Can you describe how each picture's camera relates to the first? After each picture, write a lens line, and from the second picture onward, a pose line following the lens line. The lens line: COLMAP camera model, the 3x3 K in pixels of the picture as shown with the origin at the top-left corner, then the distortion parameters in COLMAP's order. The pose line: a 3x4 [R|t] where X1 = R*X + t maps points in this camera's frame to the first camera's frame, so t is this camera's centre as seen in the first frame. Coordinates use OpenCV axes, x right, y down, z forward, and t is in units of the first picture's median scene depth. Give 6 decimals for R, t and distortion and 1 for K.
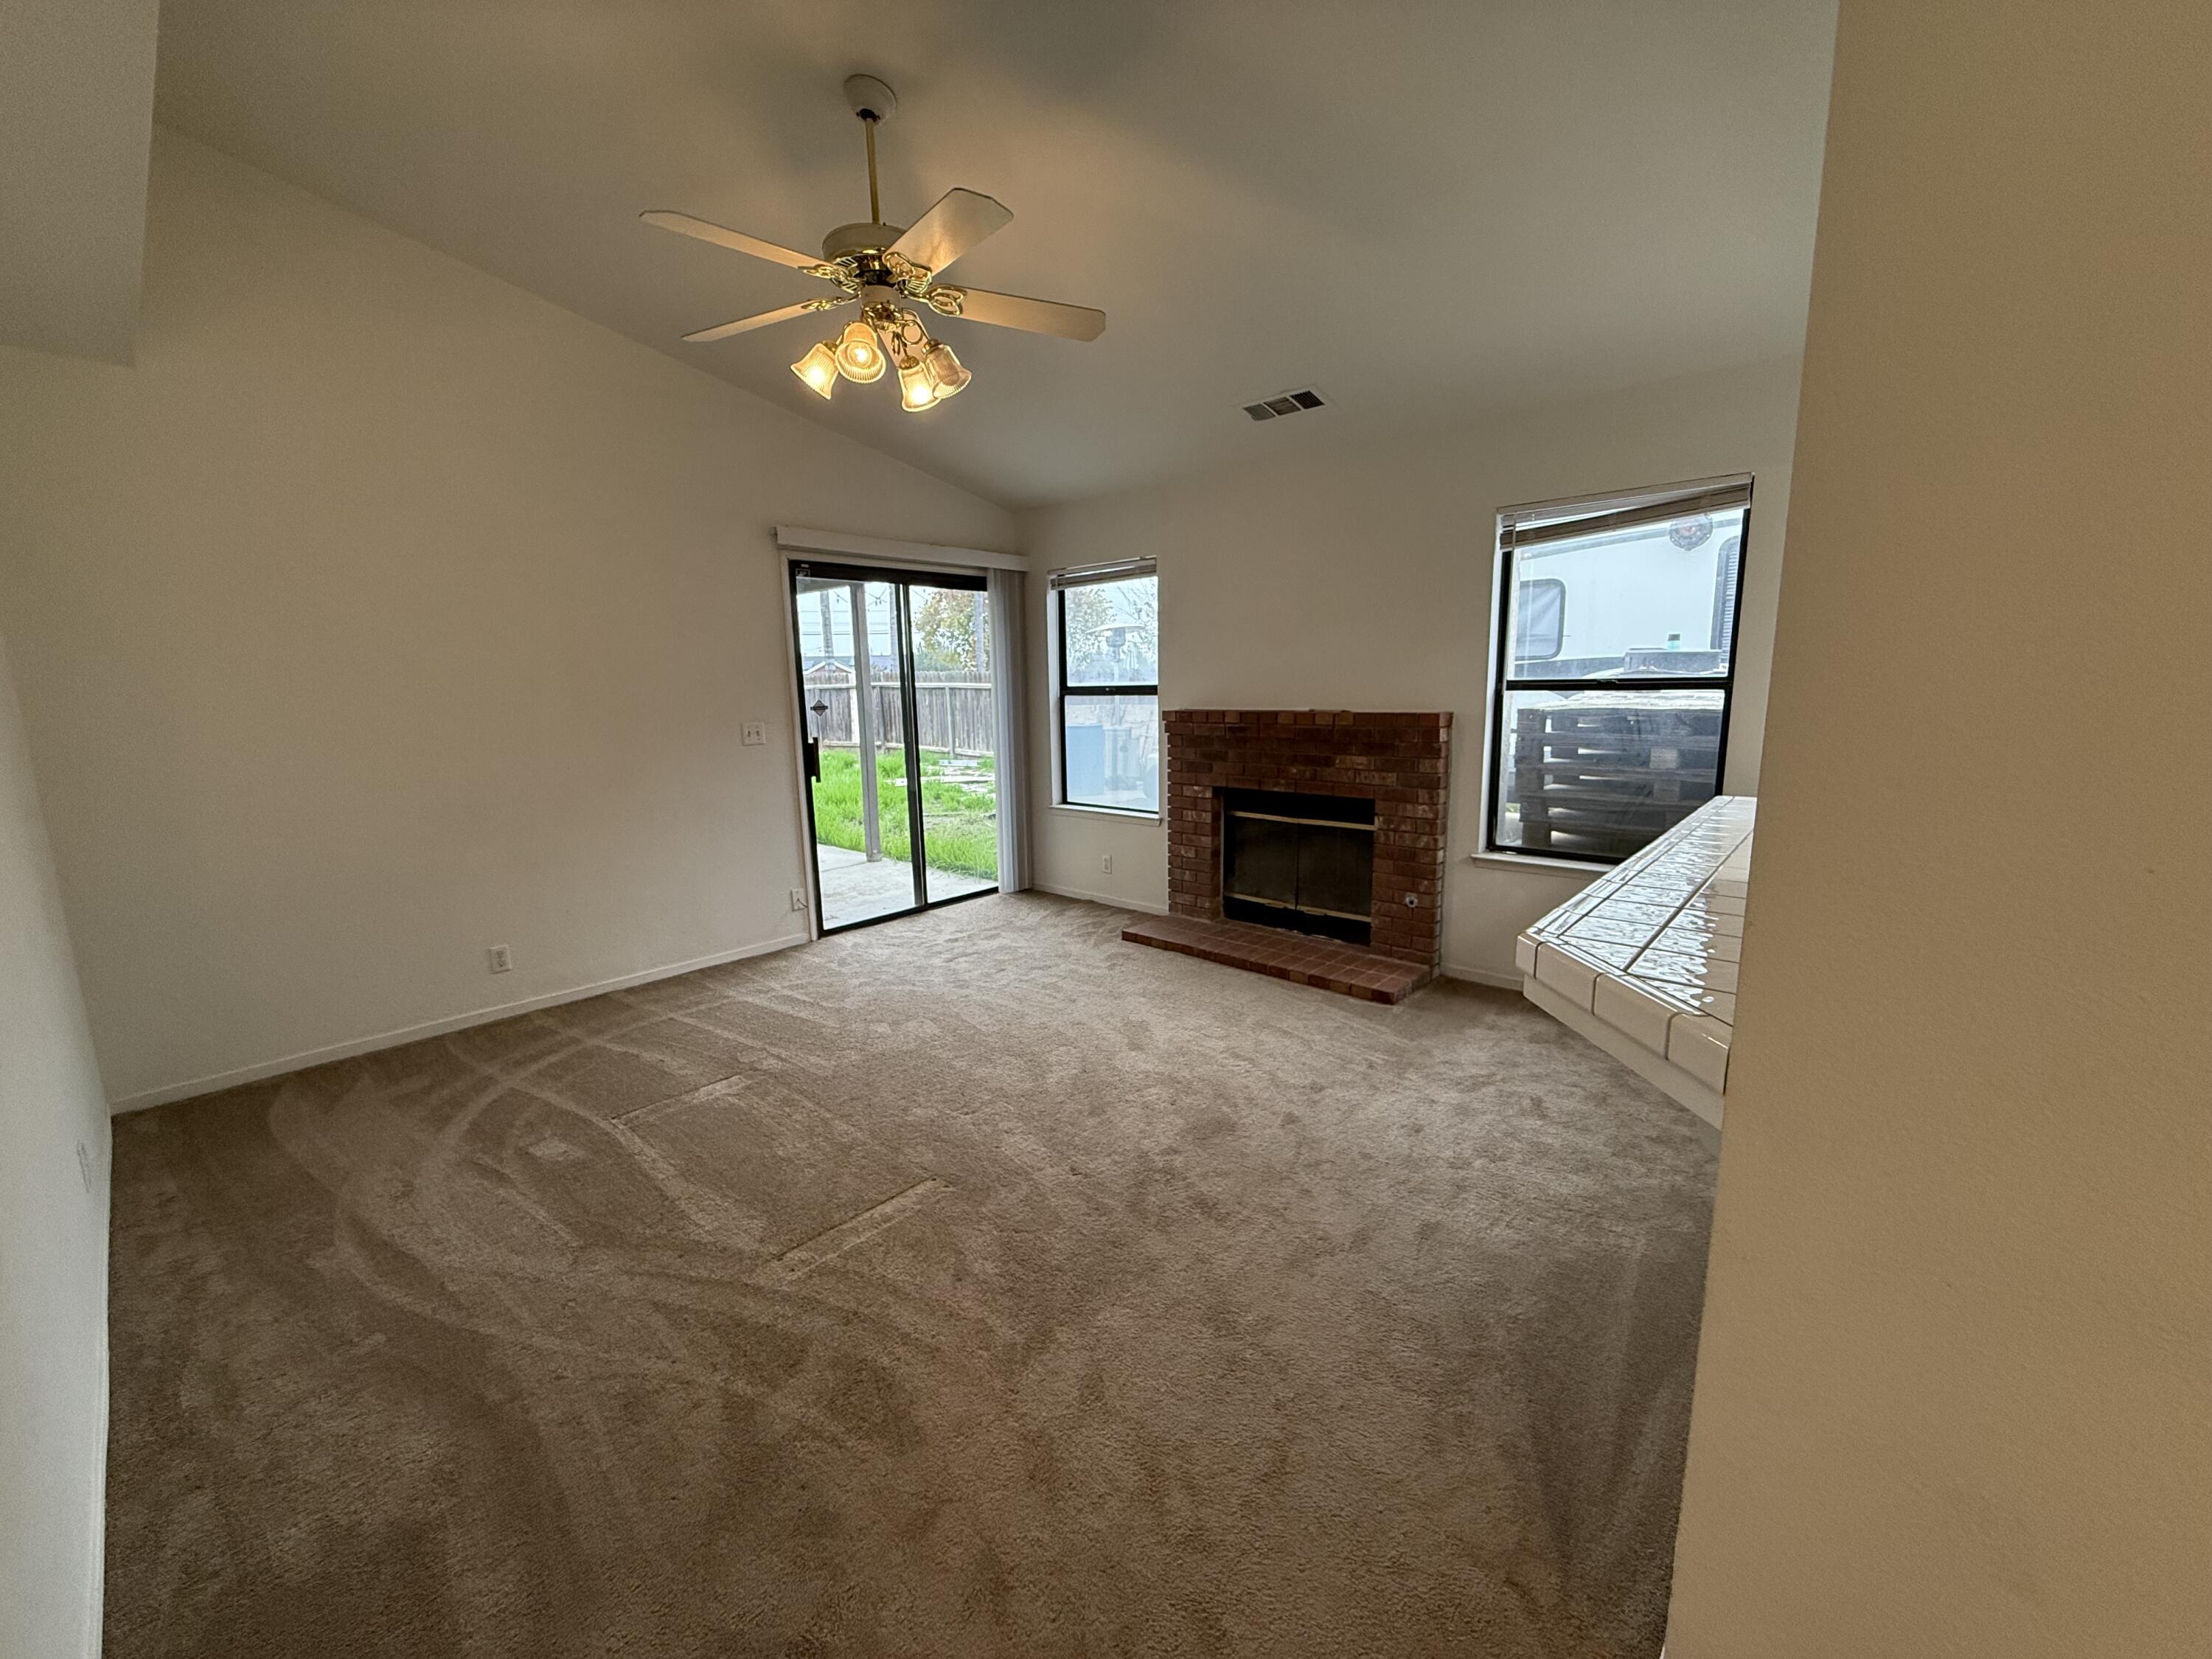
lens RADIAL K [[883.6, 0, 1096.3], [0, 883.6, 834.4], [0, 0, 1]] dist [0.003580, -0.000100]
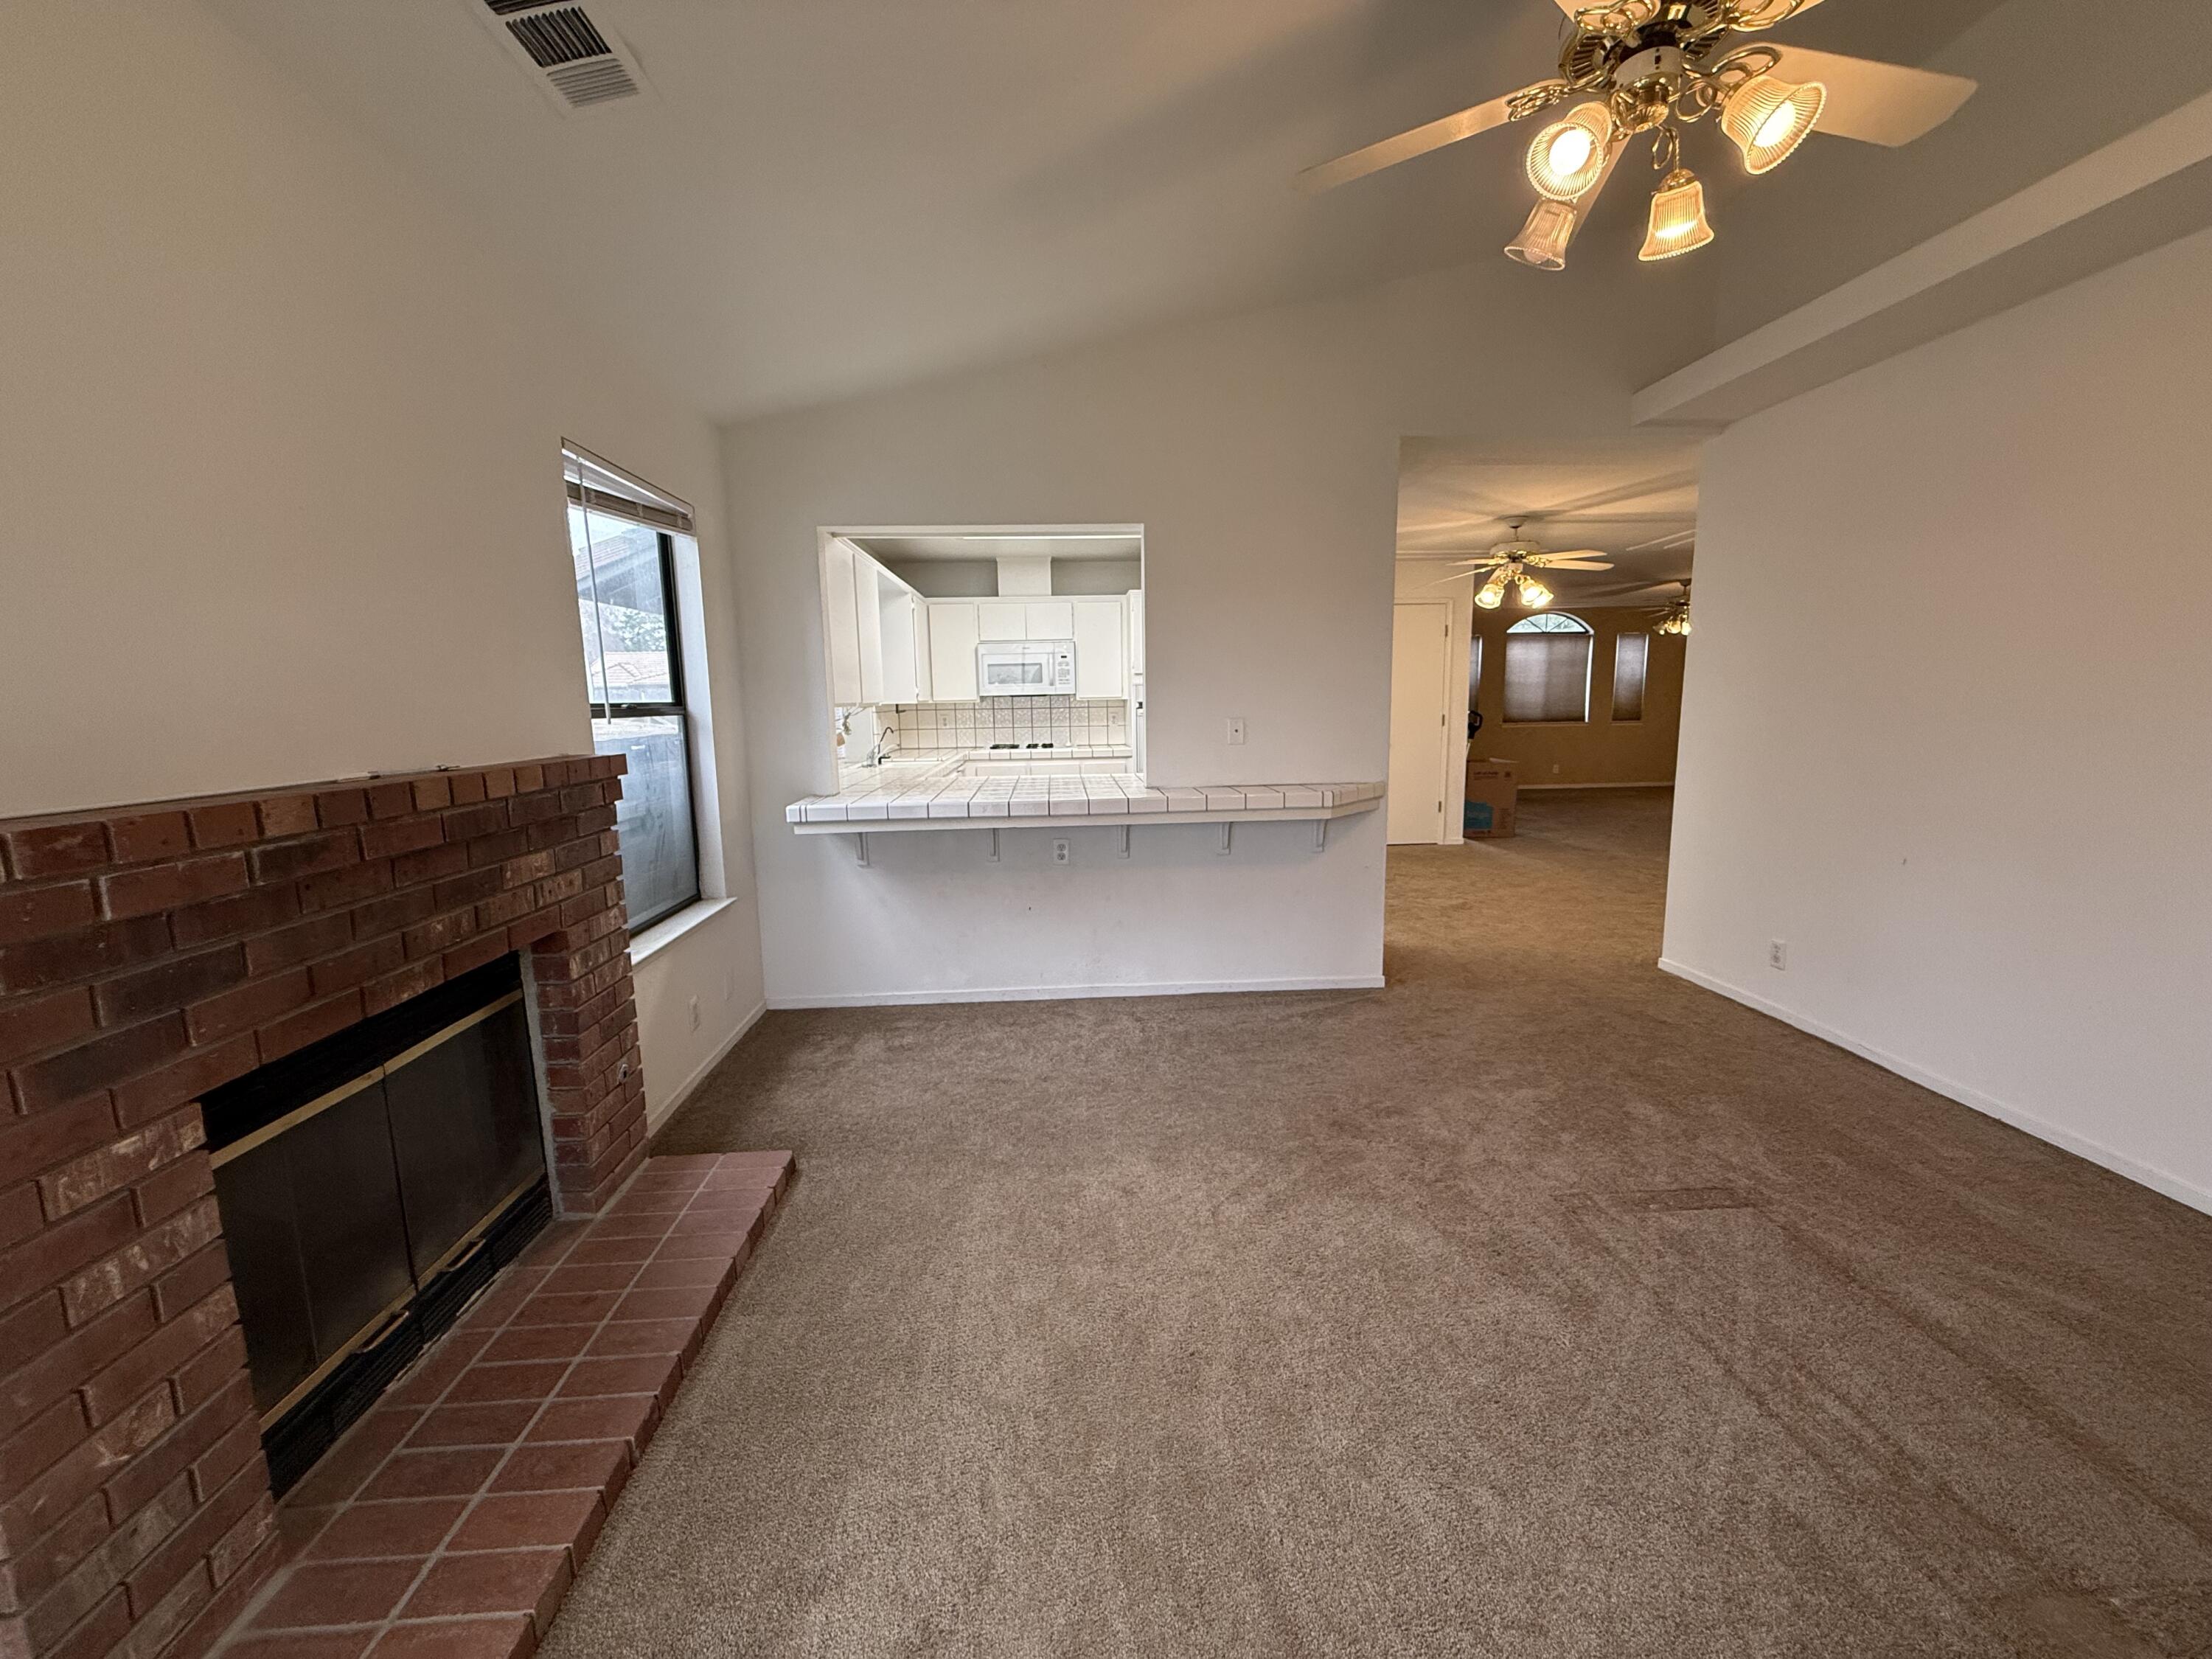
lens RADIAL K [[883.6, 0, 1106.6], [0, 883.6, 830.4], [0, 0, 1]] dist [0.003580, -0.000100]
pose [[-0.717878, -0.067988, 0.692841, -0.228372], [0.155447, 0.954438, 0.254722, -0.150393], [-0.678593, 0.290559, -0.674602, 0.950705]]
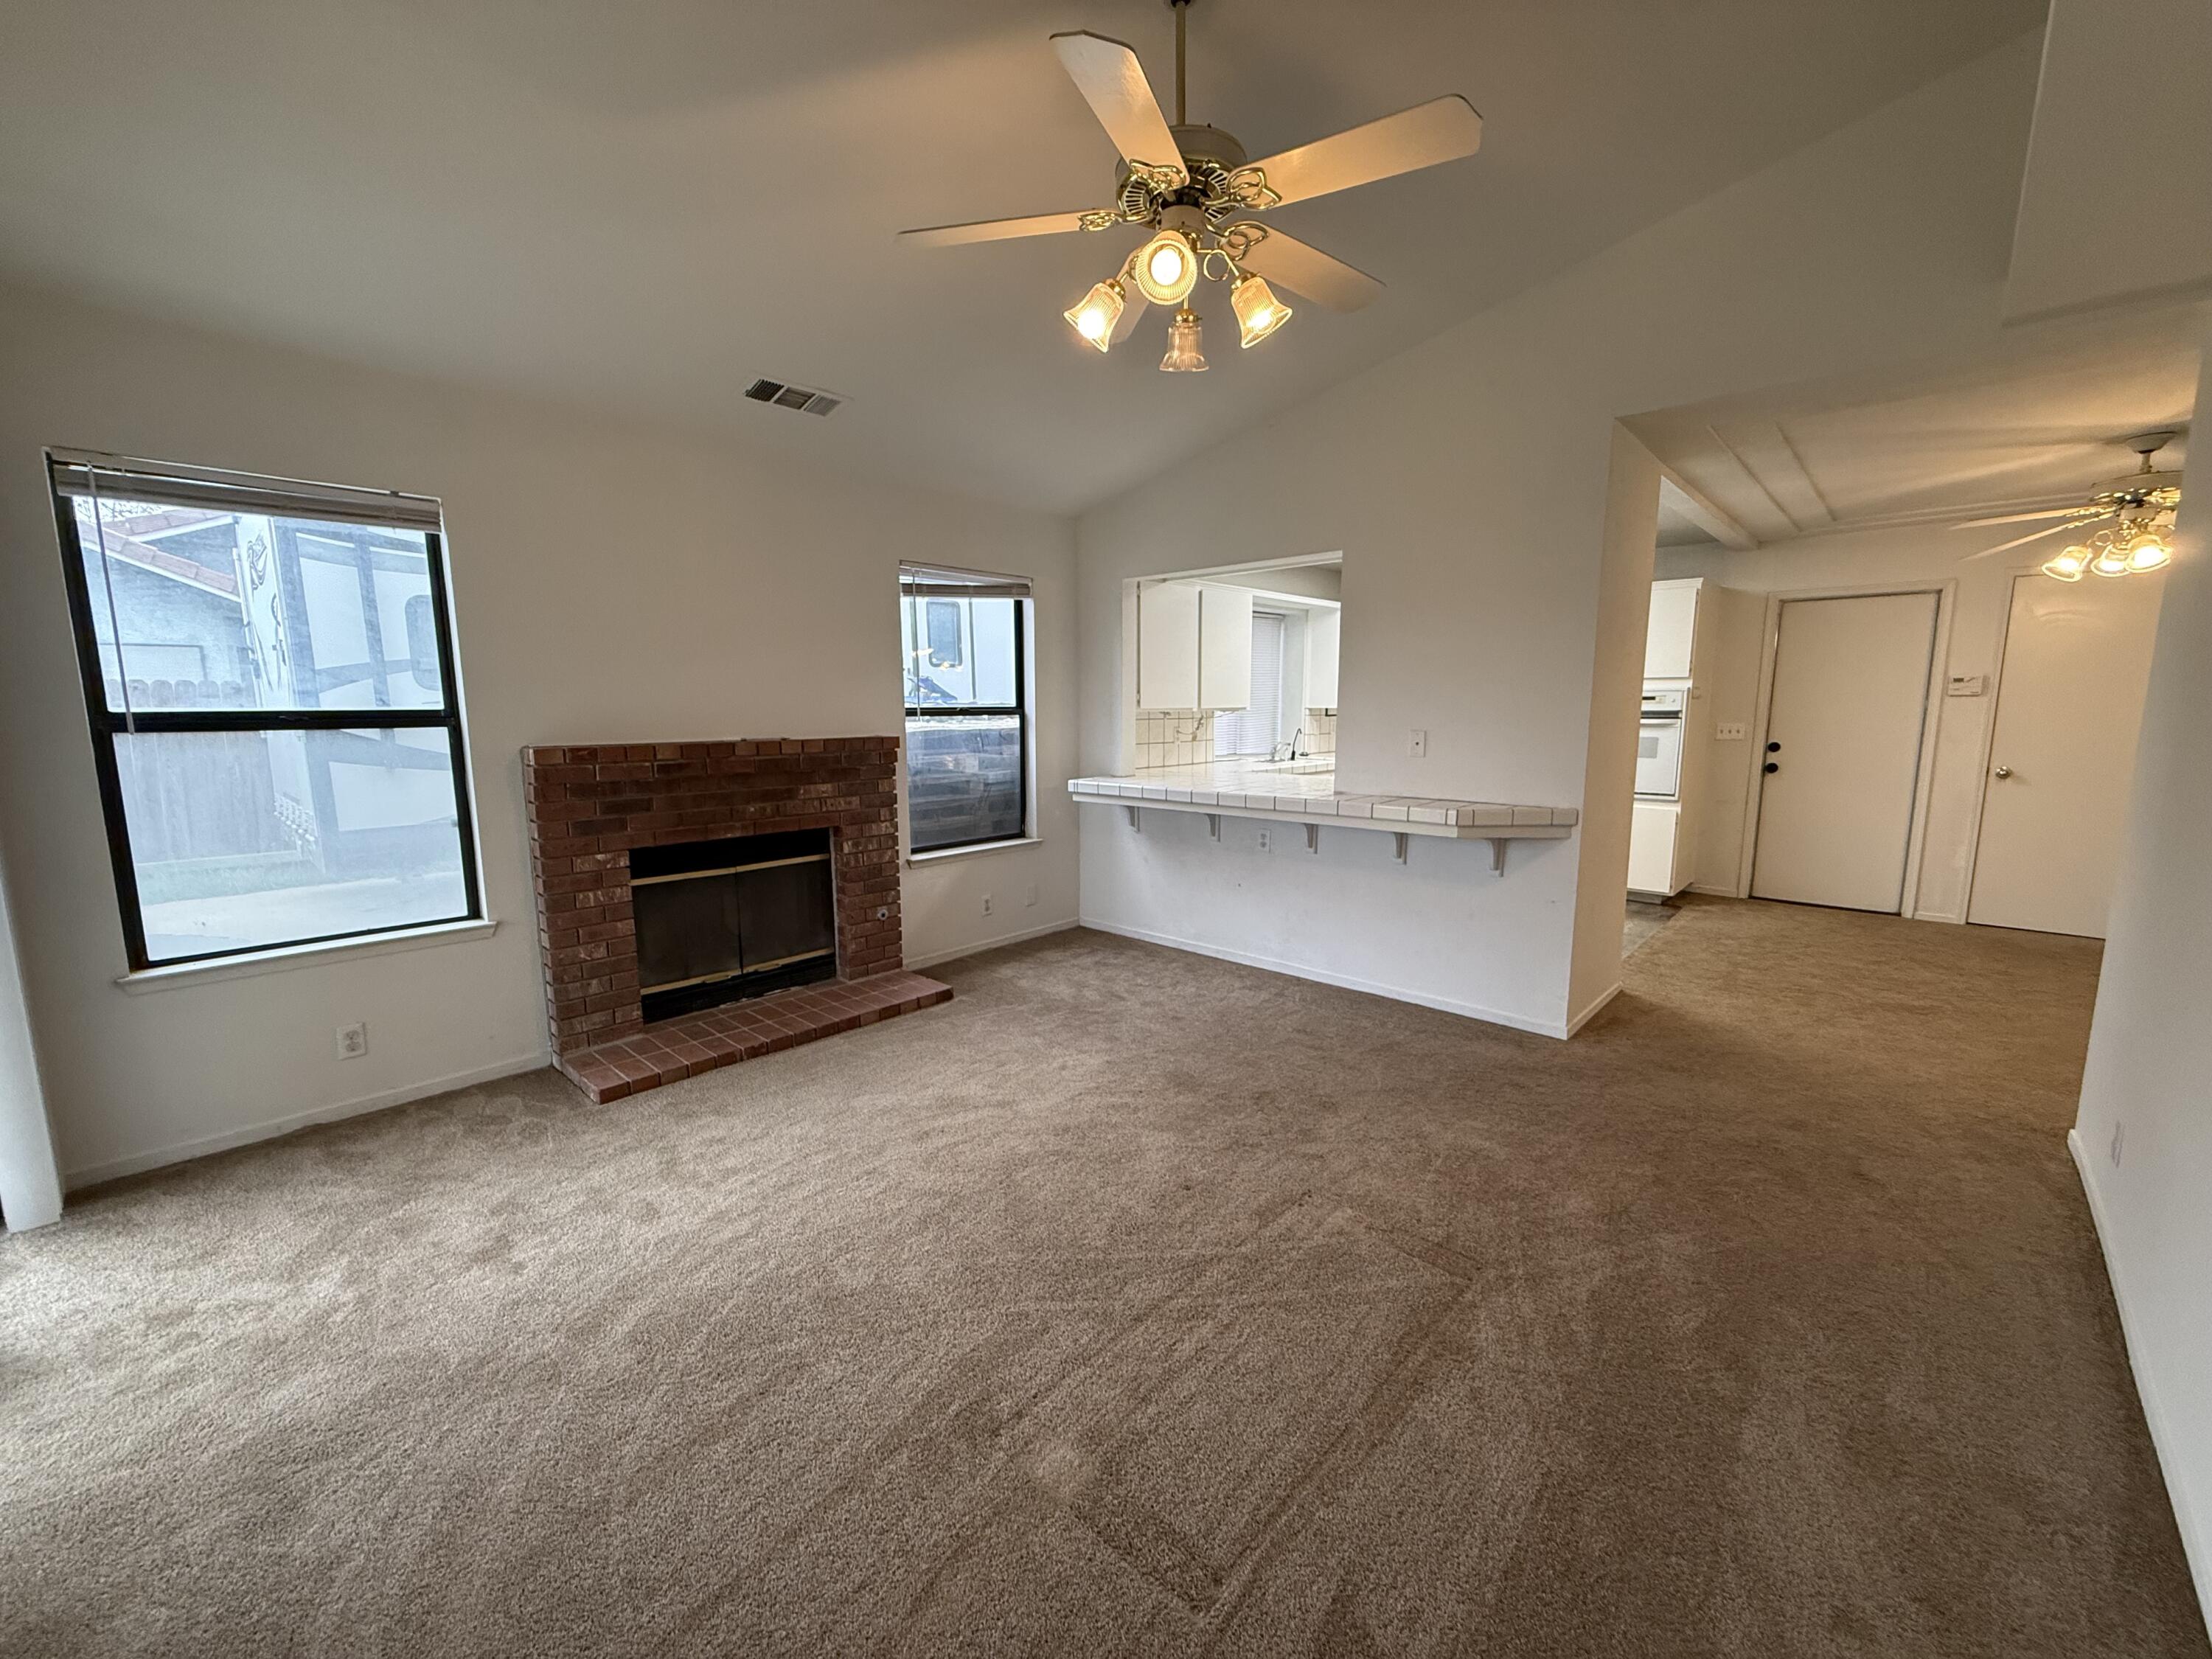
lens RADIAL K [[883.6, 0, 1101.6], [0, 883.6, 832.3], [0, 0, 1]] dist [0.003580, -0.000100]
pose [[0.010730, -0.121872, 0.992488, -0.568650], [0.178219, 0.976887, 0.118029, -0.082659], [-0.983932, 0.175613, 0.032202, 0.580063]]
